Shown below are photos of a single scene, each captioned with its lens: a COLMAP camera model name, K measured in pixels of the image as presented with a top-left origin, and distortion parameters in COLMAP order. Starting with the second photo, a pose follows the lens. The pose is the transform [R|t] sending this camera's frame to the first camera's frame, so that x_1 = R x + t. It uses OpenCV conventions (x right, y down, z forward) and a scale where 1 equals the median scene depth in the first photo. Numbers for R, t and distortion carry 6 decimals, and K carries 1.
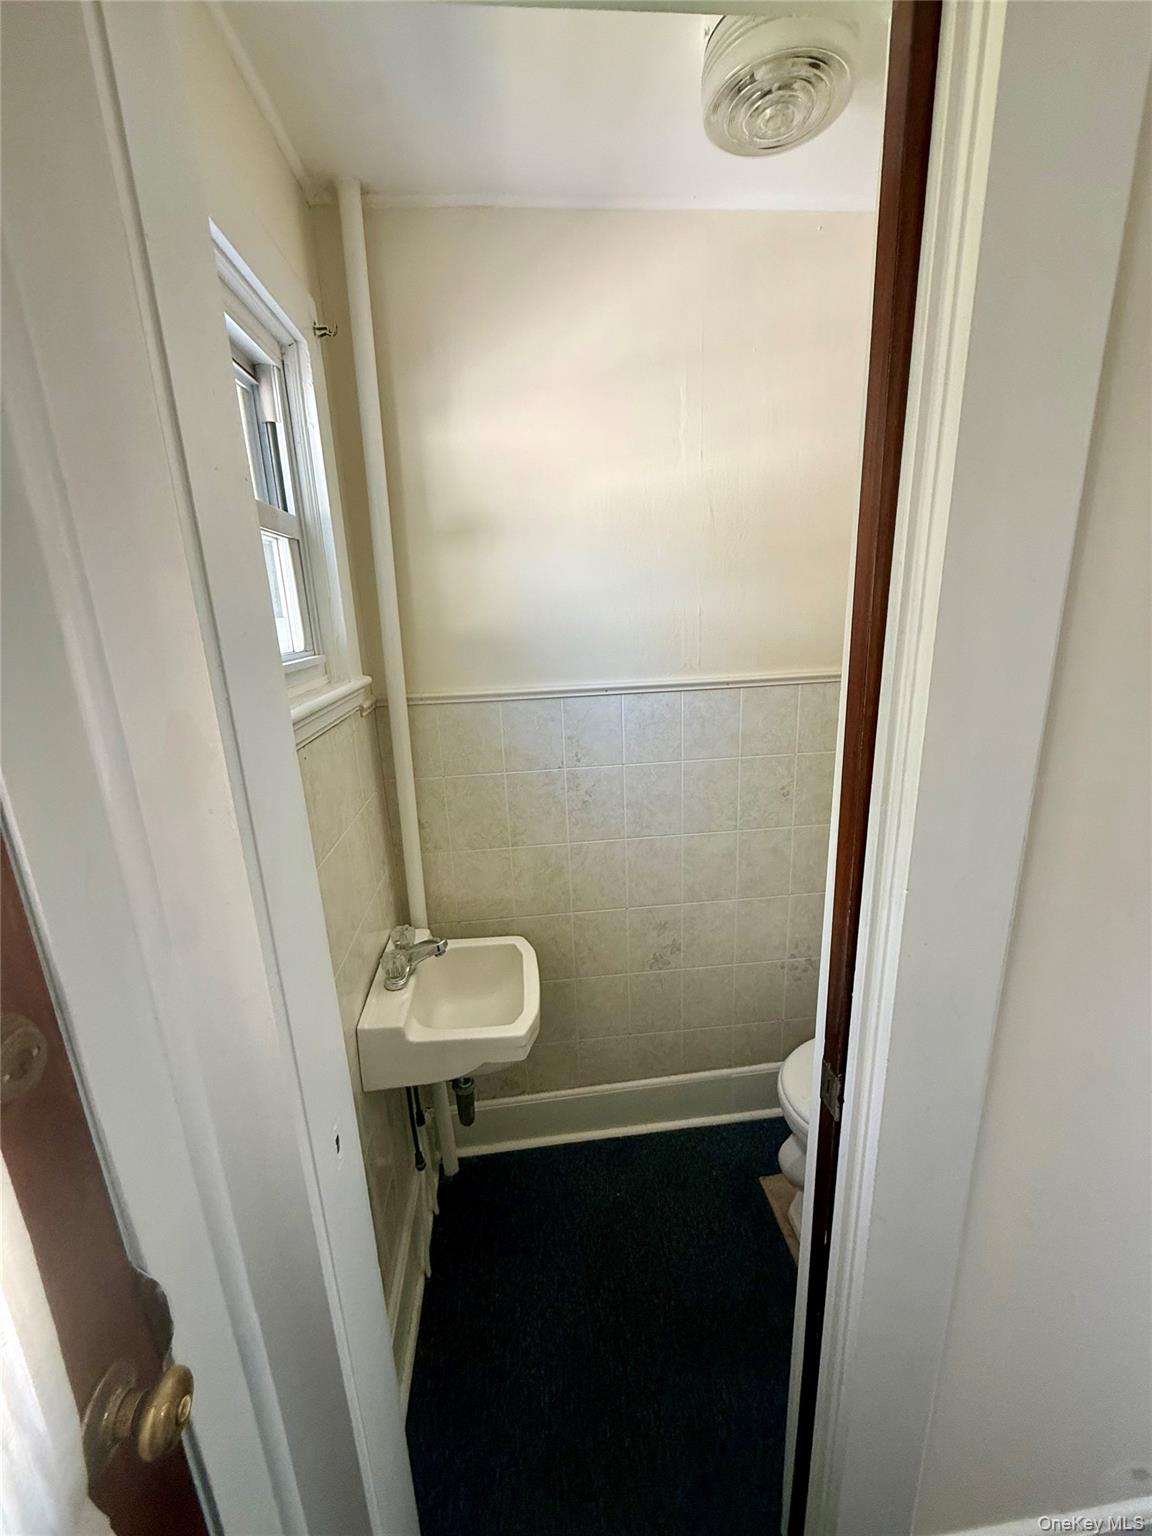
lens RADIAL K [[613.9, 0, 576.8], [0, 613.9, 763.5], [0, 0, 1]] dist [-0.000794, 0.000226]
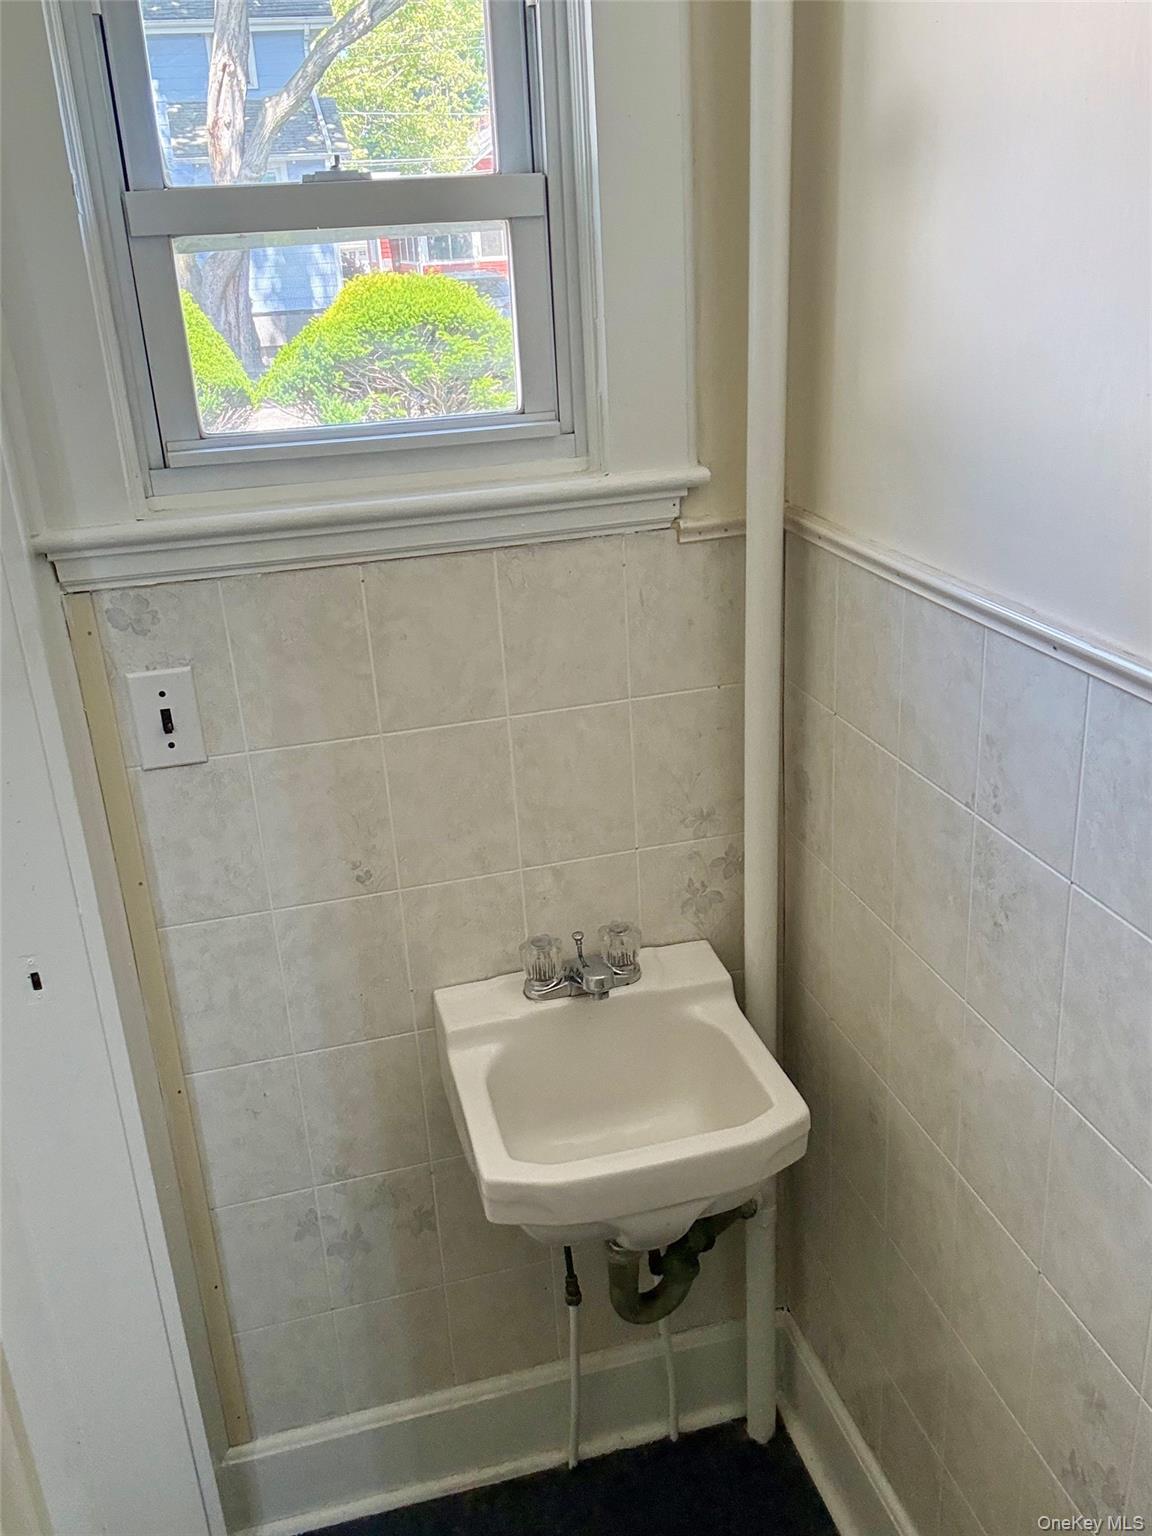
lens RADIAL K [[1328.8, 0, 576.0], [0, 1328.8, 768.0], [0, 0, 1]] dist [0.002484, 0.001306]
pose [[0.163477, 0.397233, -0.903040, 0.636877], [-0.207796, 0.908683, 0.362099, -0.250268], [0.964415, 0.128453, 0.231092, 0.569333]]
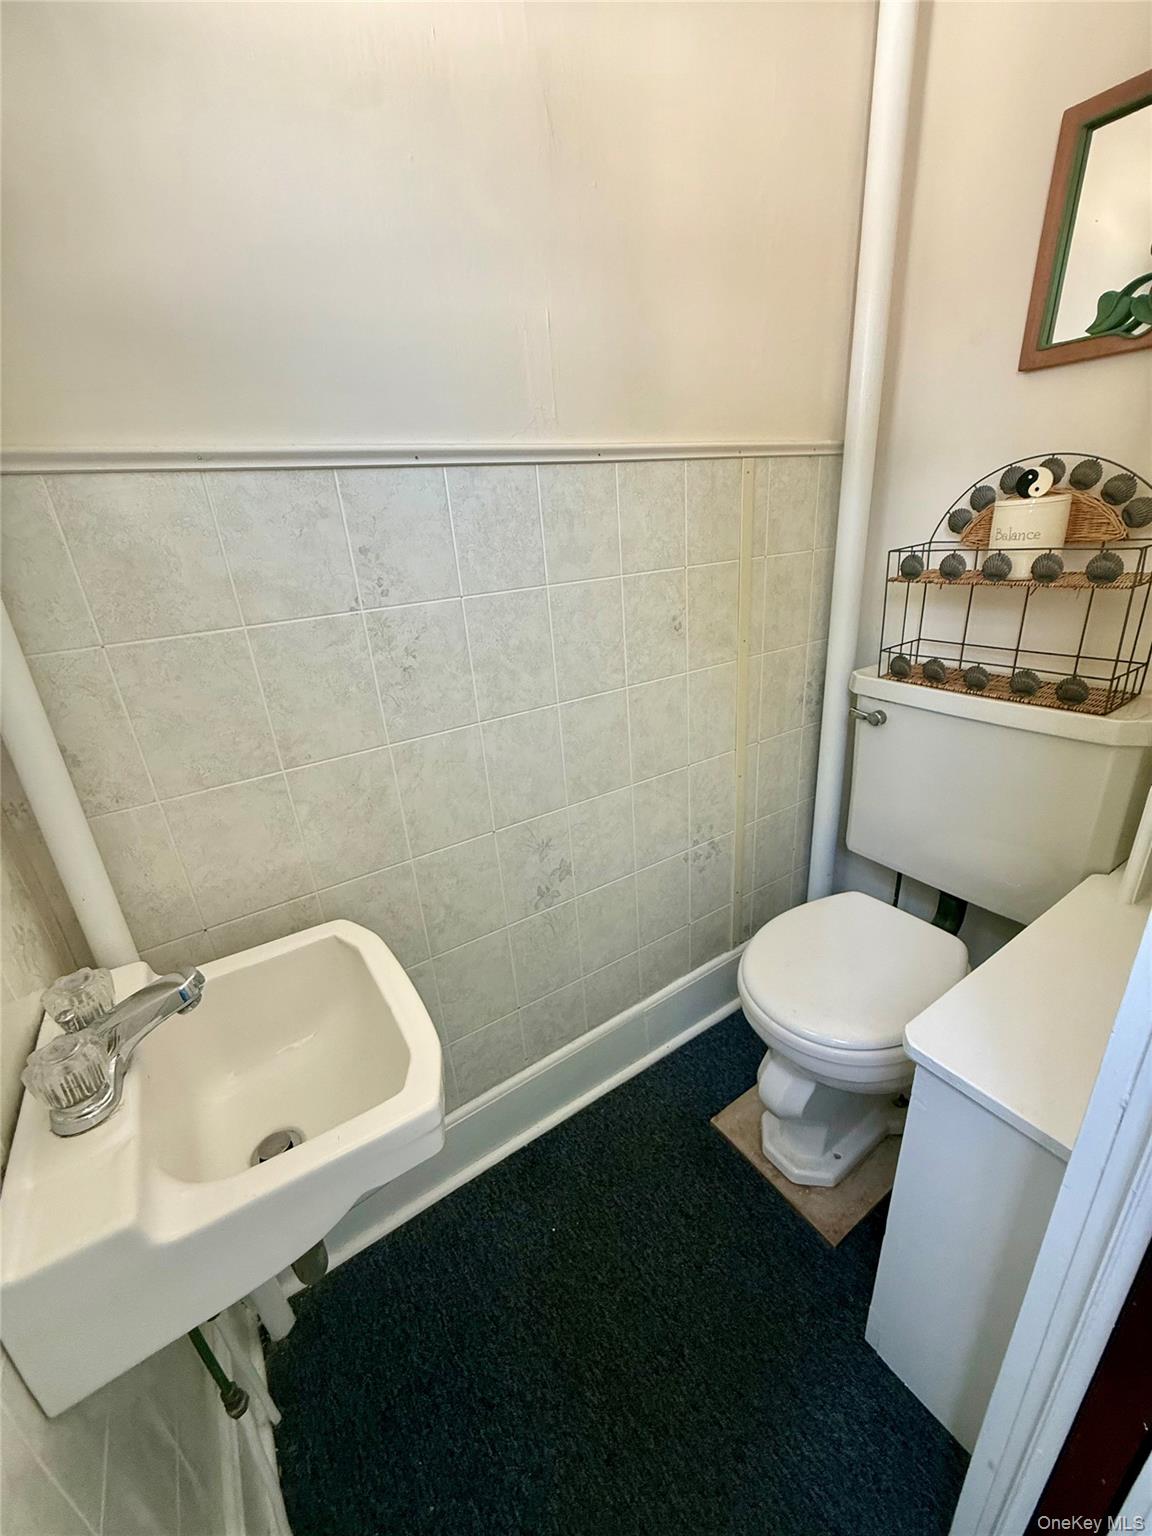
lens RADIAL K [[613.9, 0, 576.8], [0, 613.9, 763.5], [0, 0, 1]] dist [-0.000794, 0.000226]
pose [[0.888544, -0.190289, 0.417469, -0.103340], [0.151190, 0.980549, 0.125157, 0.101919], [-0.433165, -0.048090, 0.900031, 0.398919]]
